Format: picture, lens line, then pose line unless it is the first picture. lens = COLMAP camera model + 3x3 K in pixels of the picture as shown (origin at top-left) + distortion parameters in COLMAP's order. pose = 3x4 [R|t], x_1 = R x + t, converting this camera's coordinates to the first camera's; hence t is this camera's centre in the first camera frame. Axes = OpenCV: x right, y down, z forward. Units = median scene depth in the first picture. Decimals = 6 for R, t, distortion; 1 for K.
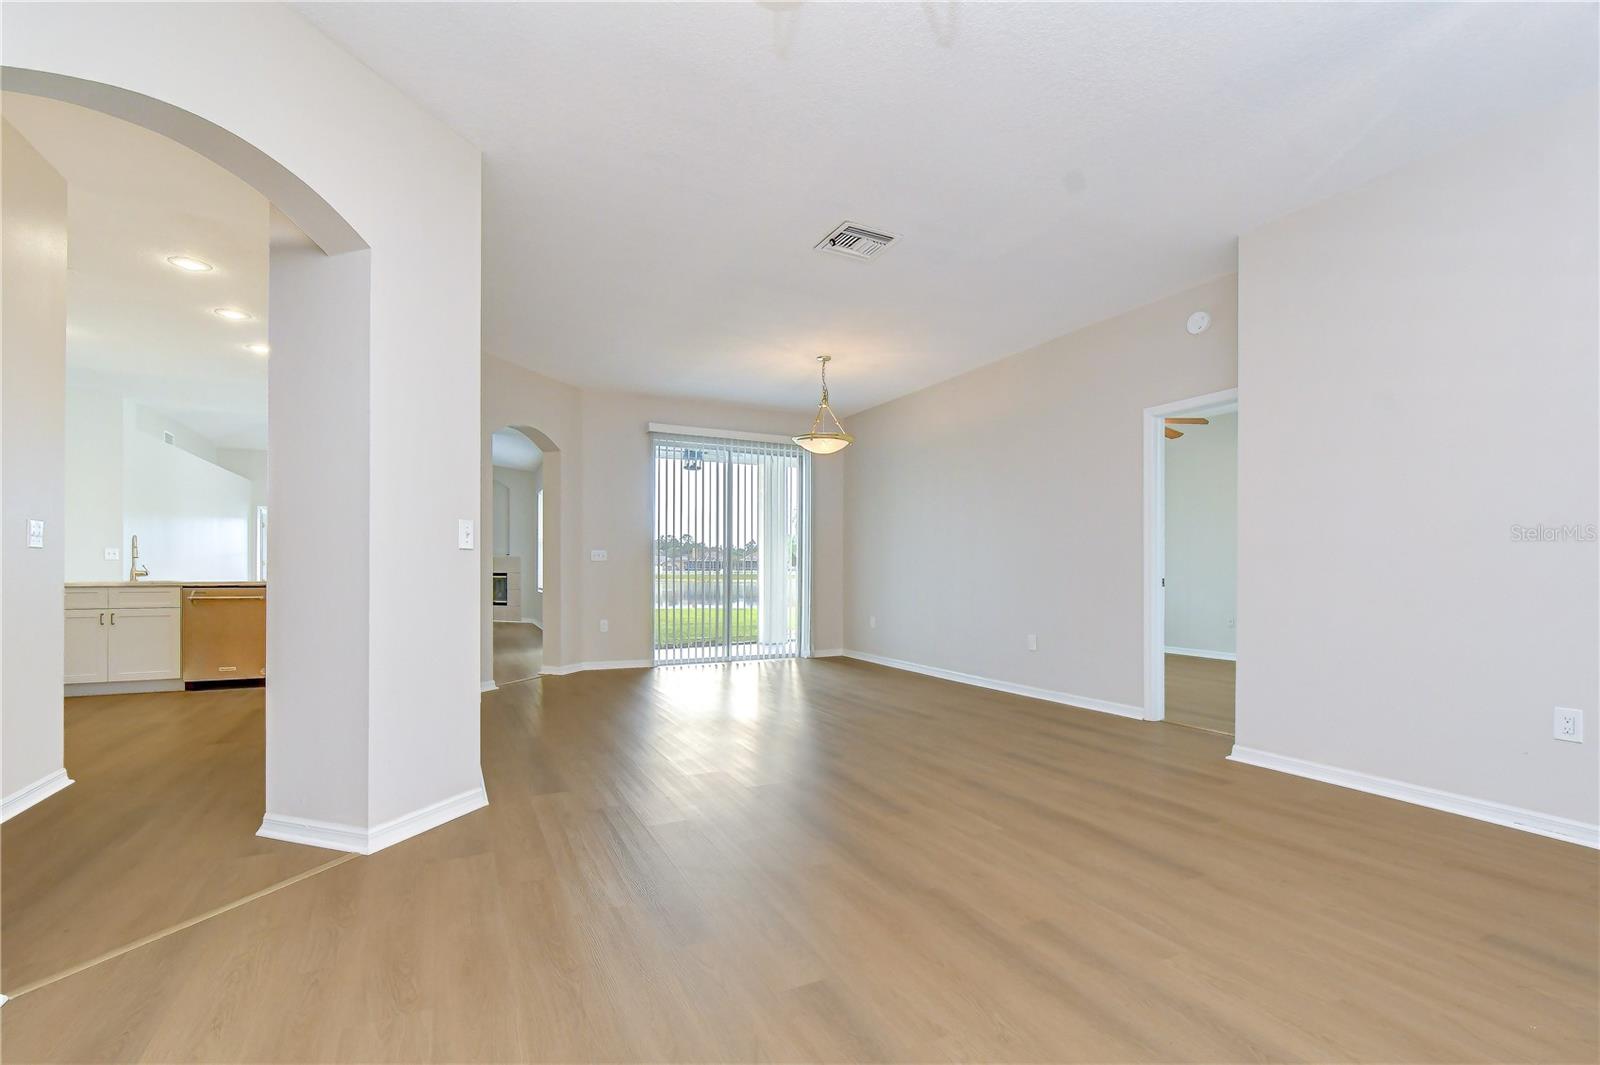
lens RADIAL K [[723.3, 0, 789.2], [0, 723.3, 559.8], [0, 0, 1]] dist [0.005395, -0.003681]
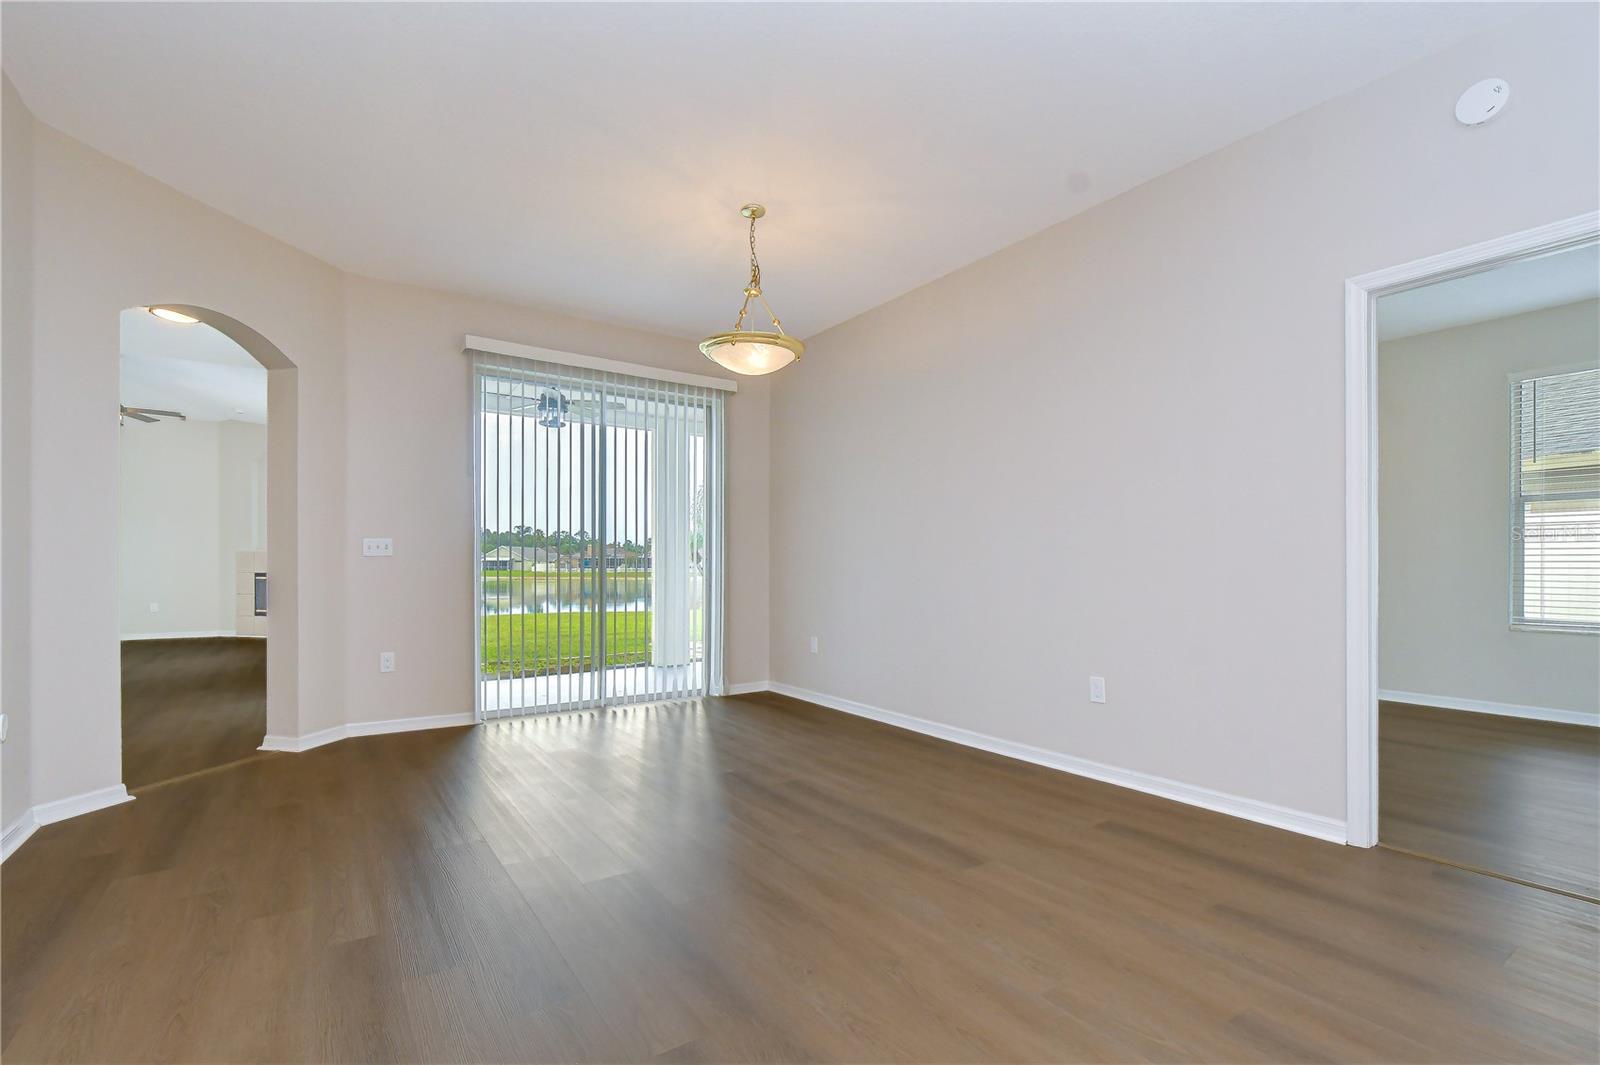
lens RADIAL K [[723.3, 0, 800.3], [0, 723.3, 564.8], [0, 0, 1]] dist [0.005395, -0.003681]
pose [[0.988654, -0.001368, 0.150208, -0.002203], [-0.000240, 0.999943, 0.010692, 0.002117], [-0.150214, -0.010607, 0.988597, 0.316464]]
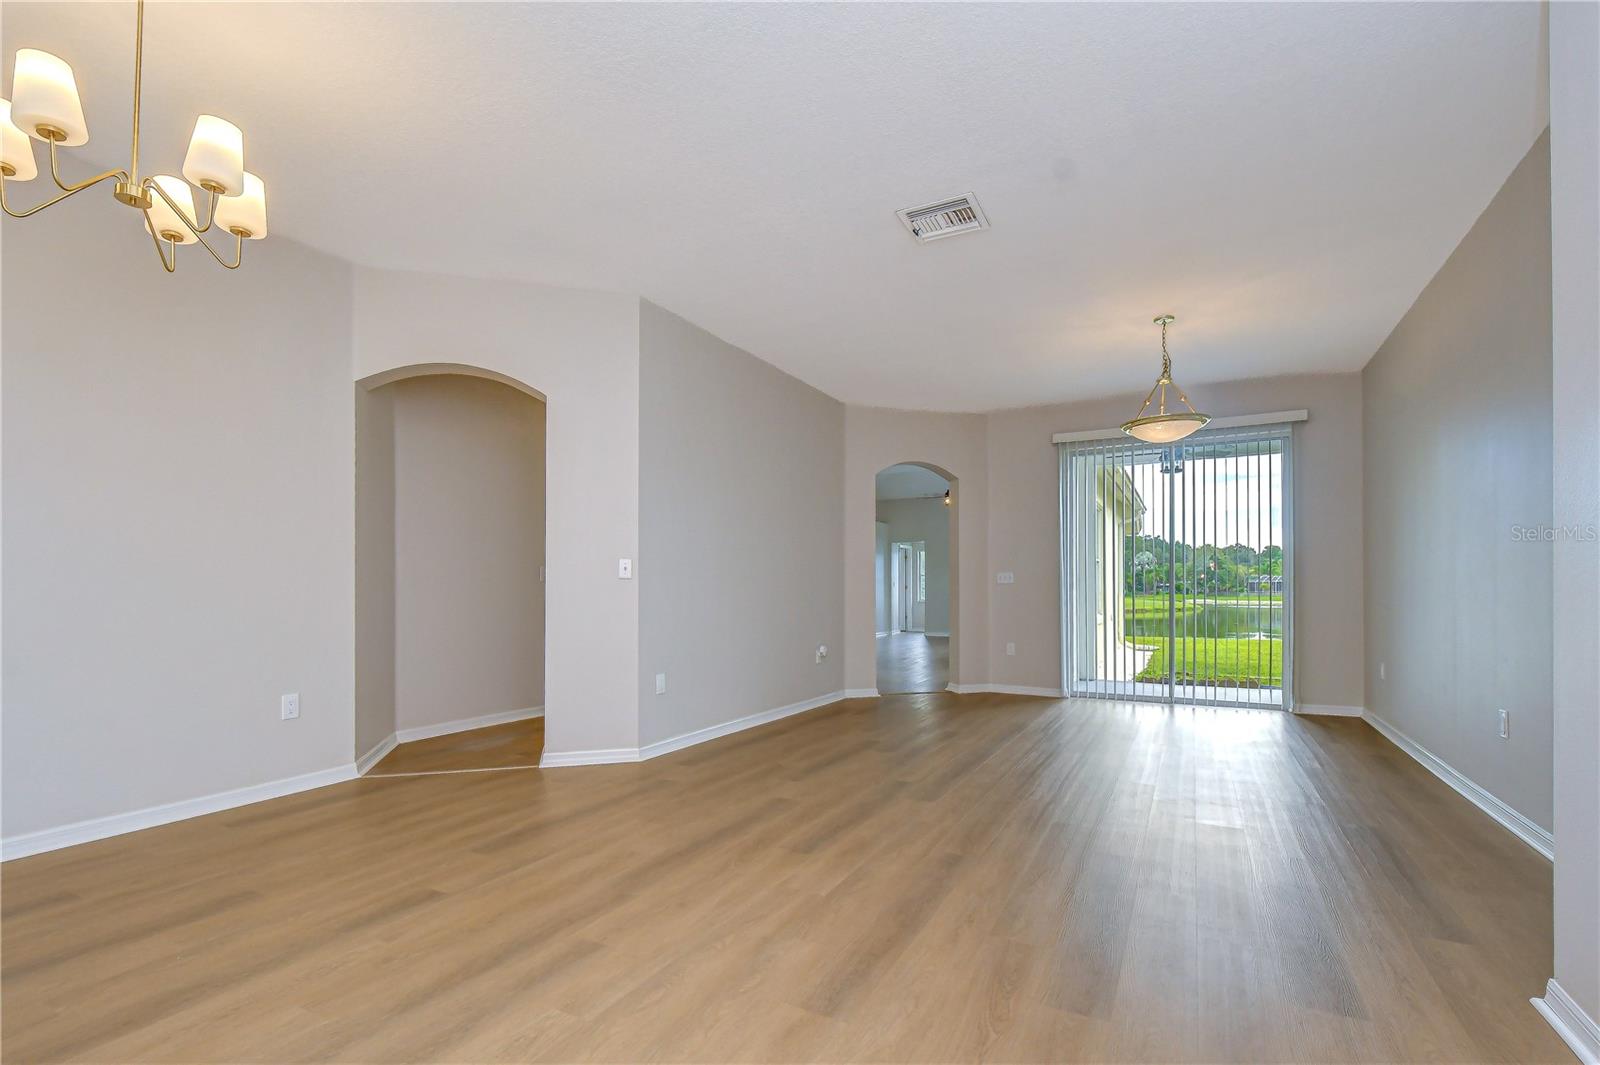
lens RADIAL K [[723.3, 0, 778.3], [0, 723.3, 585.5], [0, 0, 1]] dist [0.005395, -0.003681]
pose [[0.566414, -0.008865, -0.824073, 0.348310], [0.012879, 0.999915, -0.001904, 0.002088], [0.824020, -0.009535, 0.566480, 0.169690]]
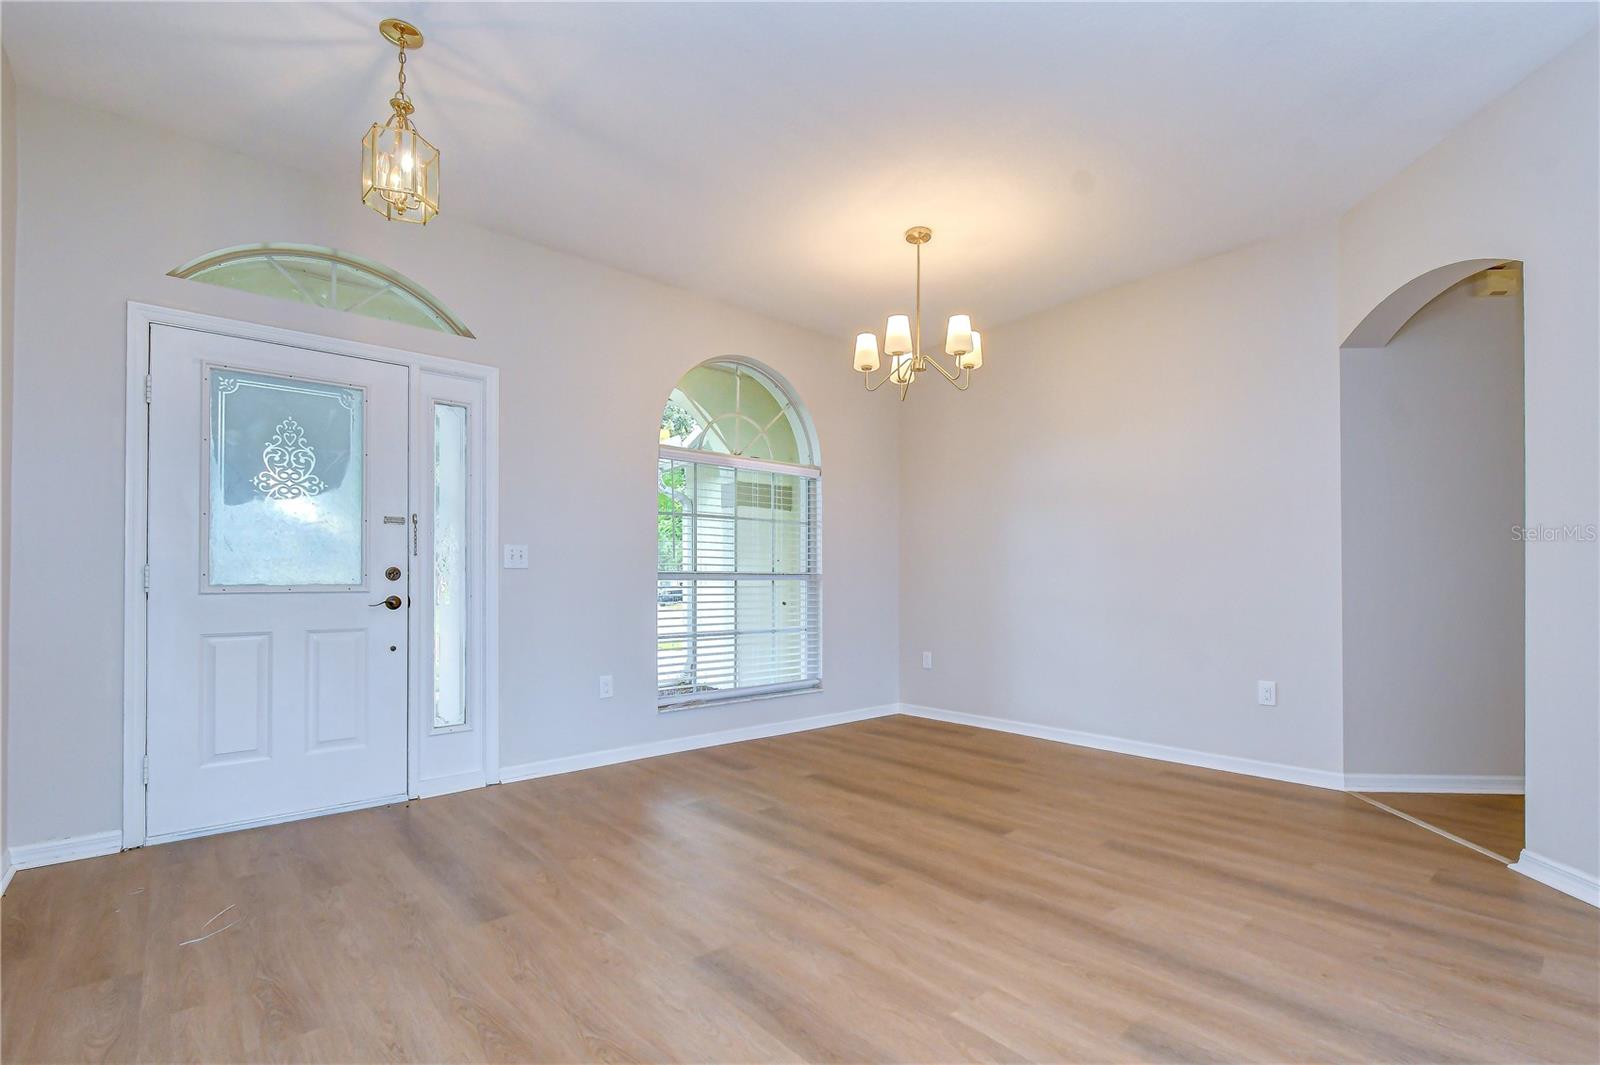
lens RADIAL K [[723.3, 0, 804.7], [0, 723.3, 572.5], [0, 0, 1]] dist [0.005395, -0.003681]
pose [[-0.963953, -0.008999, -0.265919, 0.205956], [-0.004547, 0.999839, -0.017350, 0.005085], [0.266032, -0.015516, -0.963839, 0.555282]]
